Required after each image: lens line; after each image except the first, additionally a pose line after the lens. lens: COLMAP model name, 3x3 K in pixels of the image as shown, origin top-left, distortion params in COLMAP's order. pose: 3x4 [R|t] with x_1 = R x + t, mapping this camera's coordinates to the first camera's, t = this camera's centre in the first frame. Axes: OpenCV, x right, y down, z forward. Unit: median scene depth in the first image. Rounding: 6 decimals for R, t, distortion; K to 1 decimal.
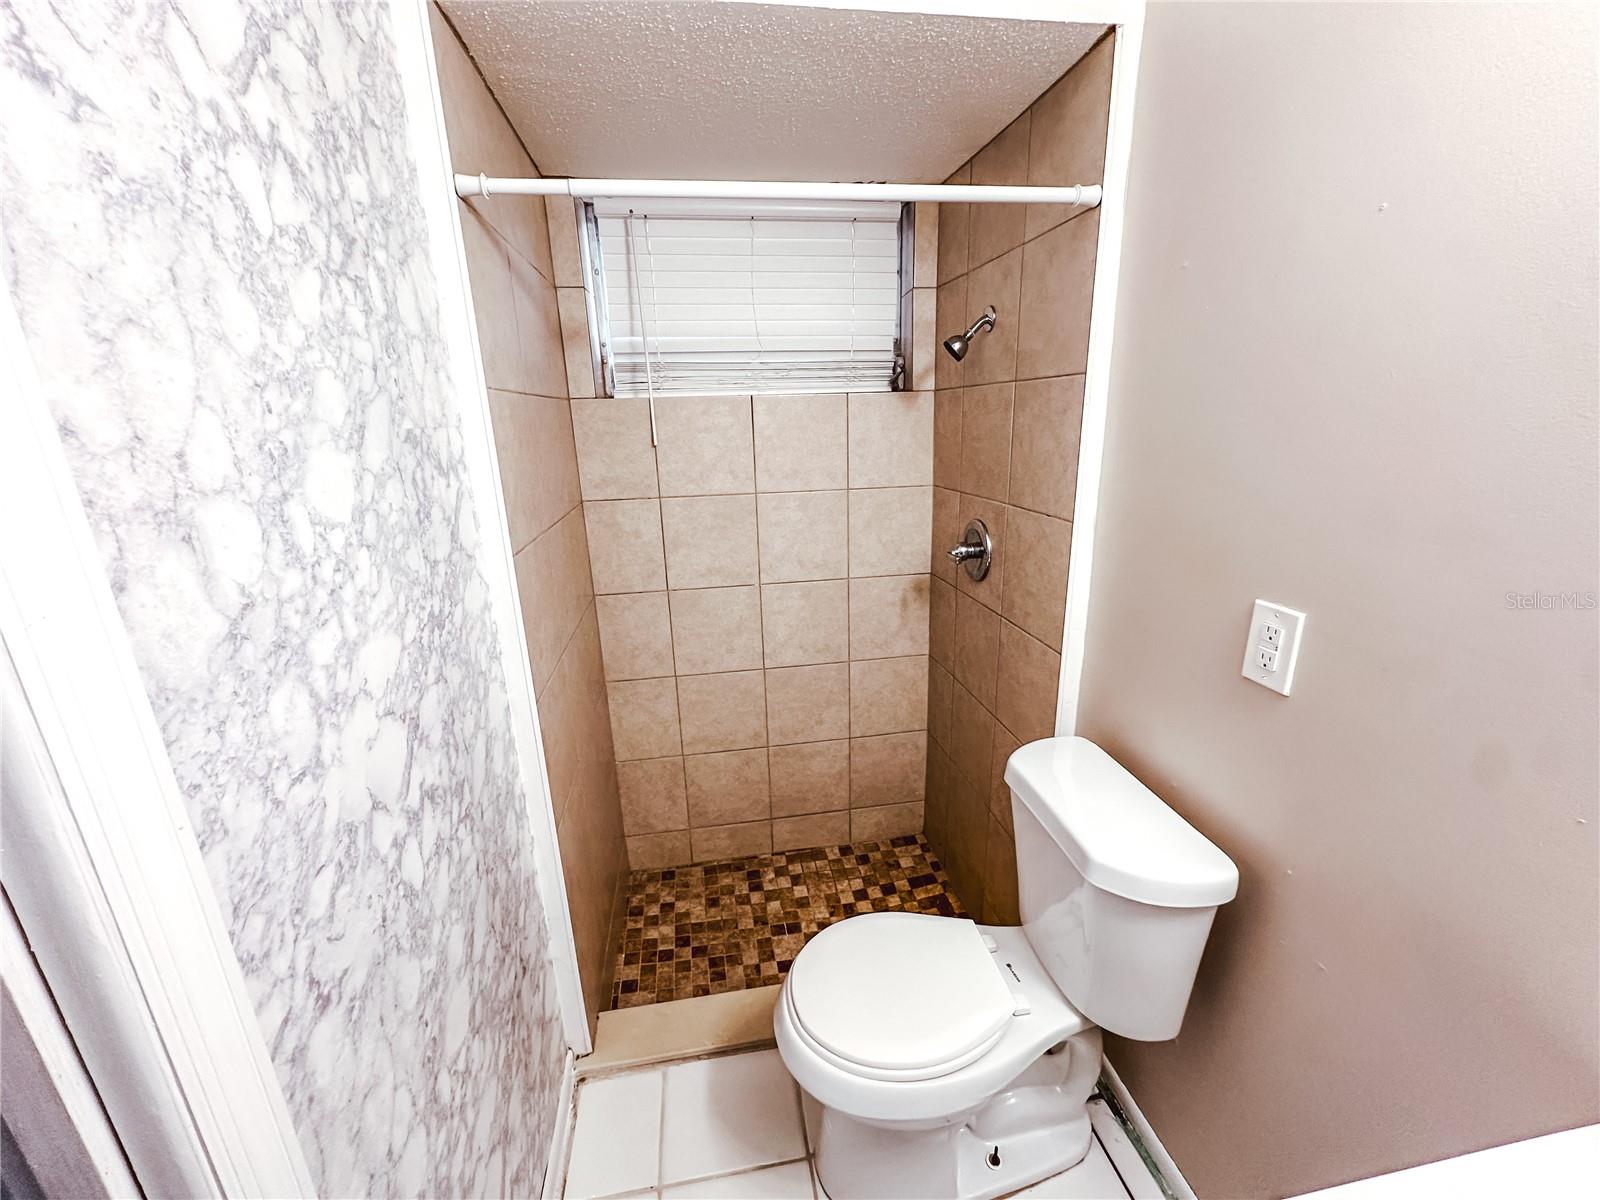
lens RADIAL K [[636.4, 0, 800.8], [0, 636.4, 601.7], [0, 0, 1]] dist [-0.000477, -0.001400]
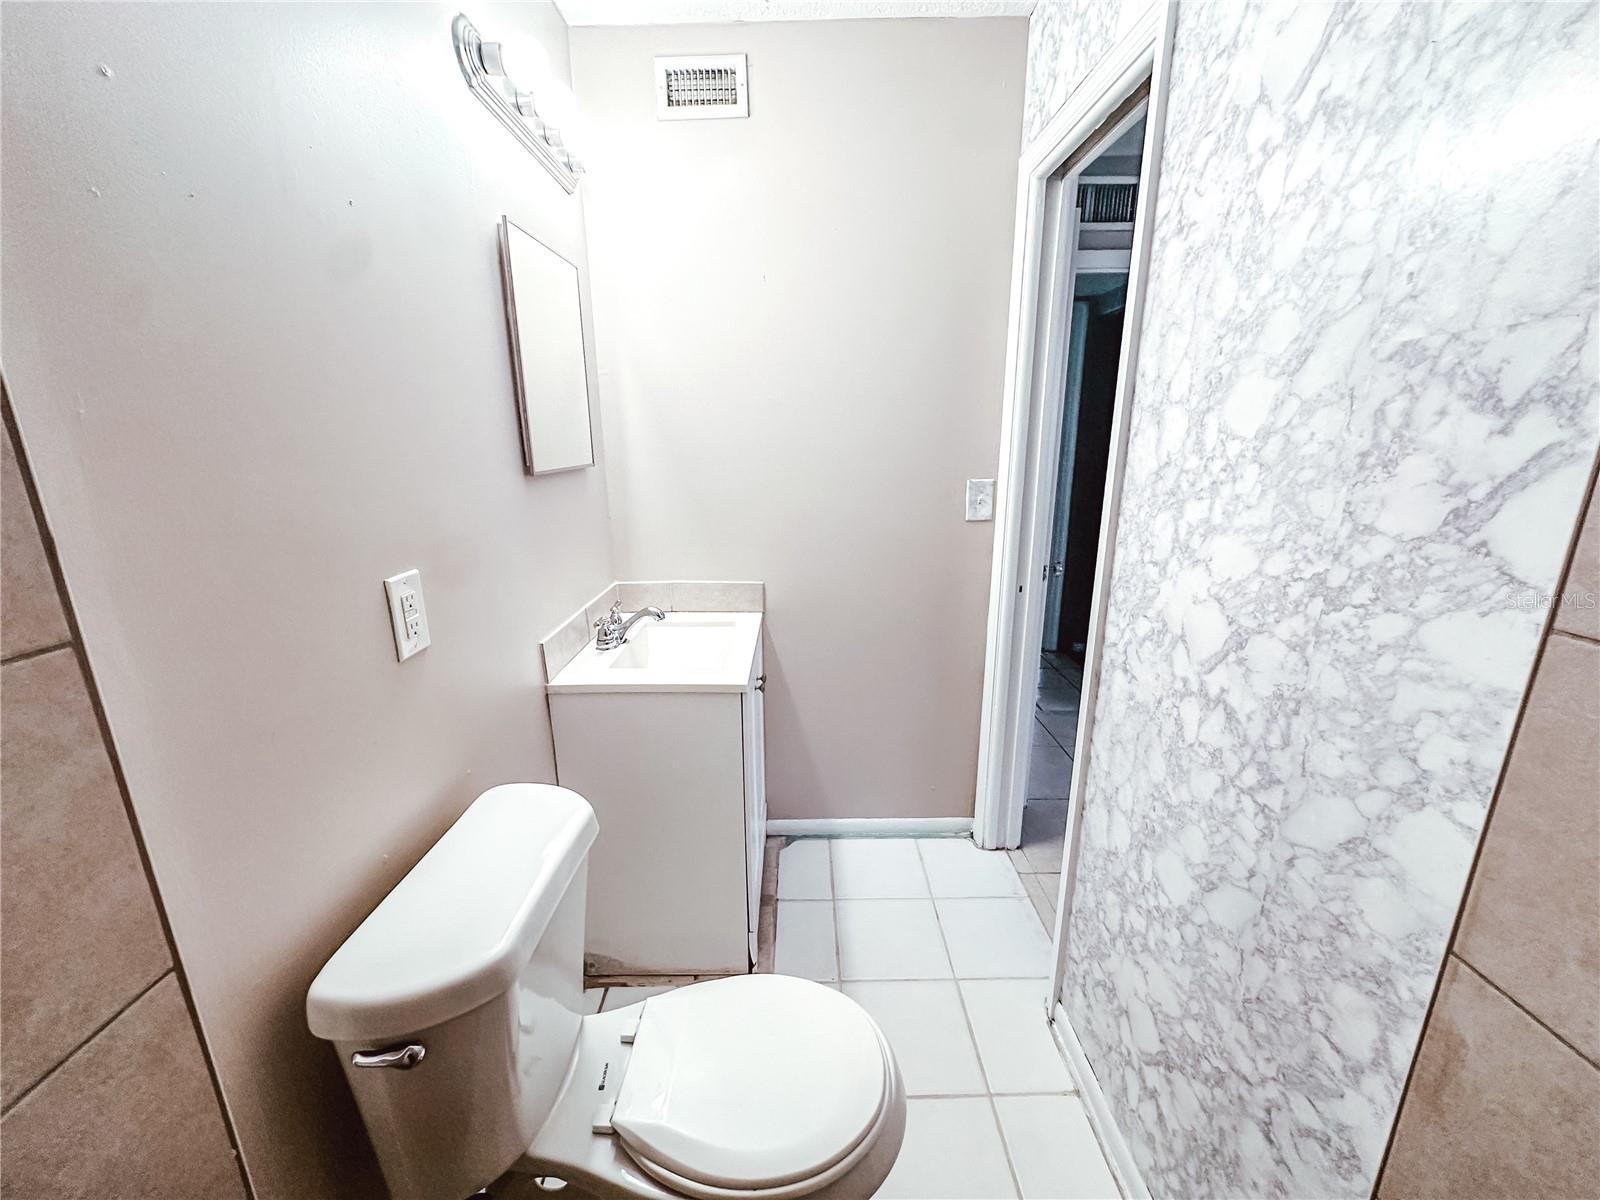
lens RADIAL K [[636.4, 0, 799.3], [0, 636.4, 596.7], [0, 0, 1]] dist [-0.000477, -0.001400]
pose [[-0.985985, -0.002722, 0.166811, -0.077249], [0.083201, 0.858629, 0.505800, -0.617658], [-0.144605, 0.512590, -0.846369, 2.589097]]
